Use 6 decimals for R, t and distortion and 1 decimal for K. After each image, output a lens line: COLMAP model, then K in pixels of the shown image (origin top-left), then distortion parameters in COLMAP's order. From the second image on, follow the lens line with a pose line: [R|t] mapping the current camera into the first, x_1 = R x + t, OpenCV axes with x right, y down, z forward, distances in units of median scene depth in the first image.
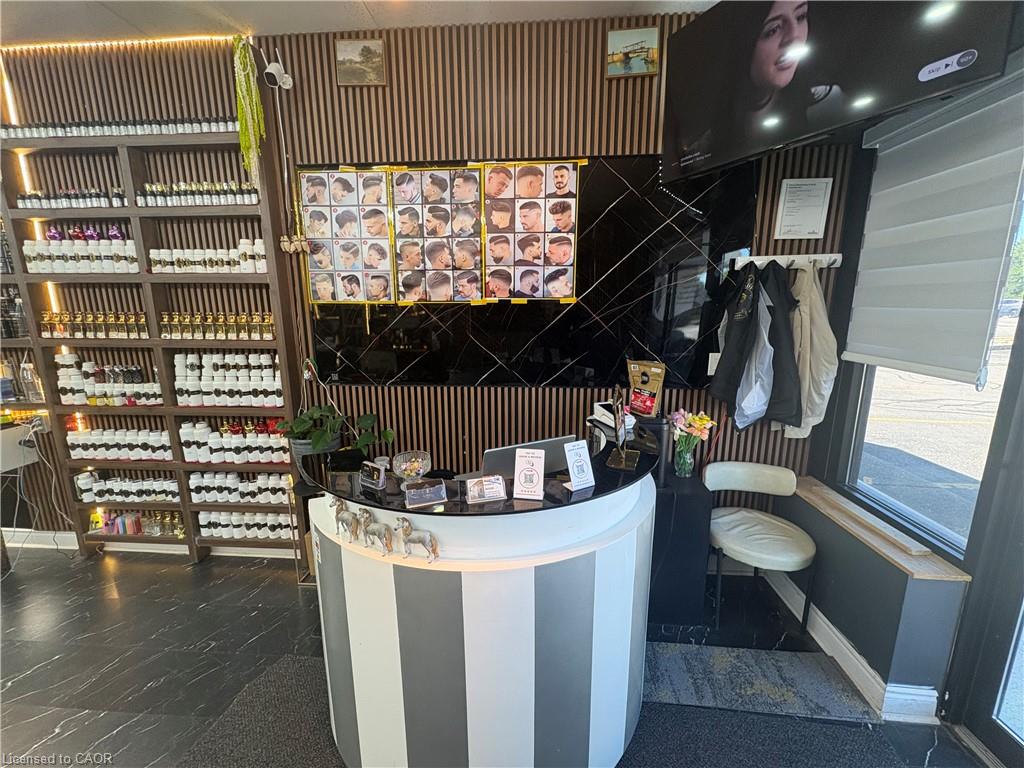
lens RADIAL K [[408.8, 0, 512.9], [0, 408.8, 385.4], [0, 0, 1]] dist [0.001795, -0.000835]
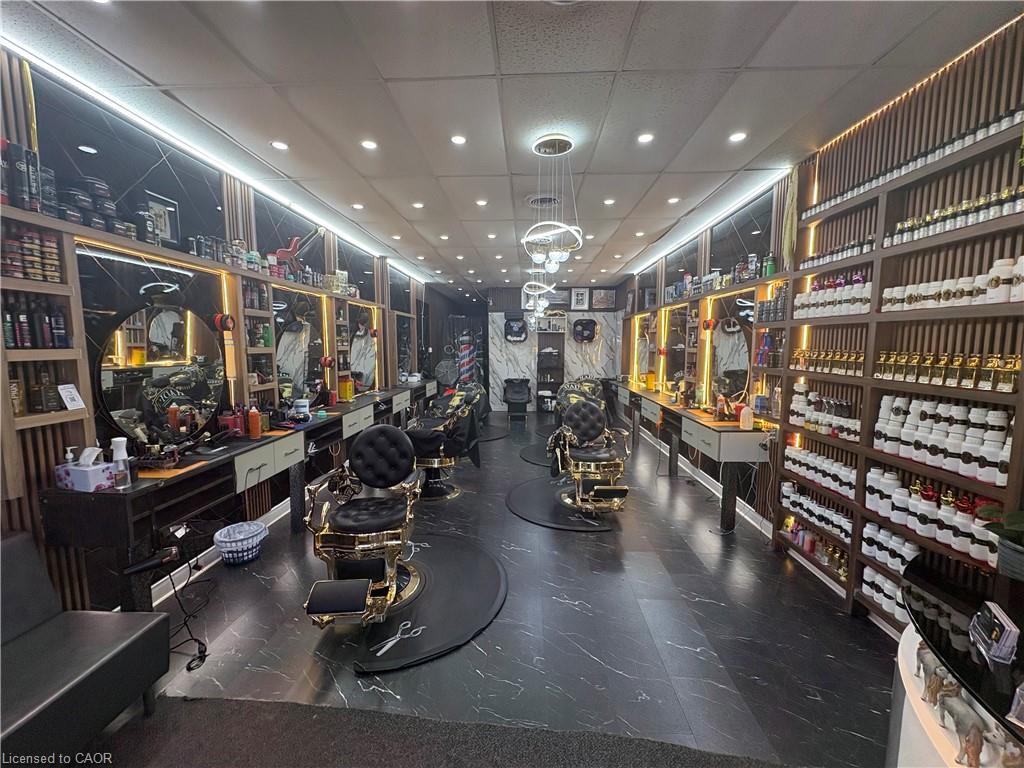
lens RADIAL K [[408.8, 0, 511.7], [0, 408.8, 385.2], [0, 0, 1]] dist [0.001795, -0.000835]
pose [[0.028804, 0.104304, -0.994128, 0.097958], [-0.191390, 0.976716, 0.096932, -0.027274], [0.981091, 0.187475, 0.048096, 0.109010]]
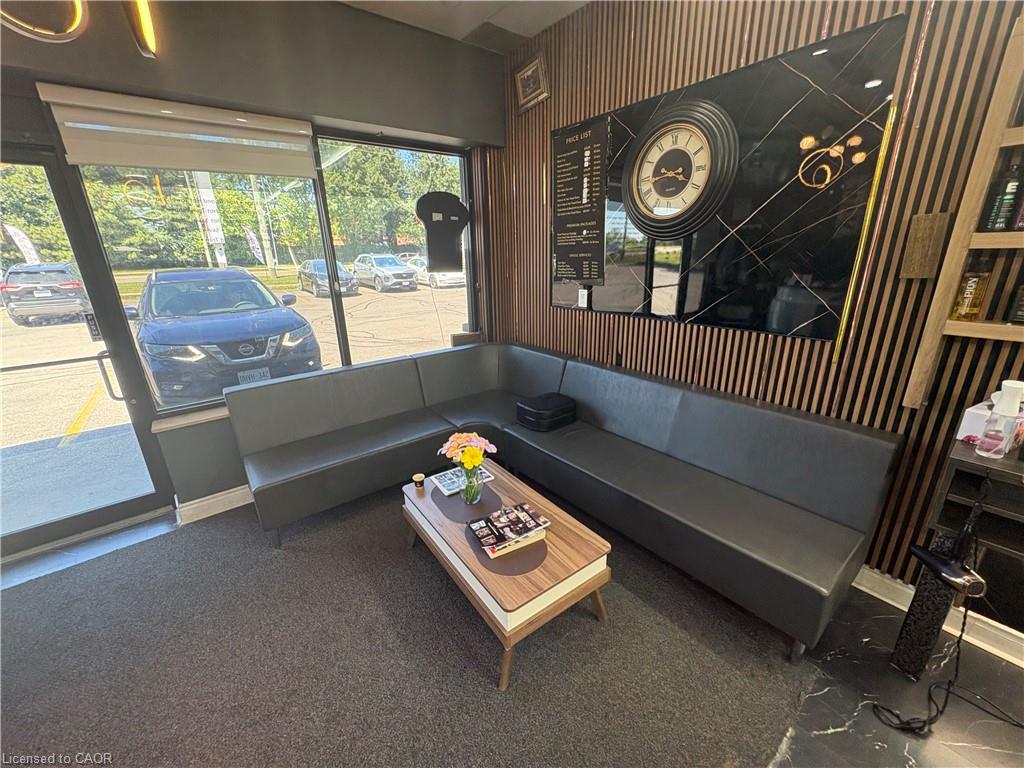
lens RADIAL K [[408.8, 0, 512.8], [0, 408.8, 385.5], [0, 0, 1]] dist [0.001795, -0.000835]
pose [[-0.680273, -0.210131, 0.702192, -0.719450], [0.166786, 0.888512, 0.427468, -0.010284], [-0.713730, 0.407911, -0.569384, 0.136856]]
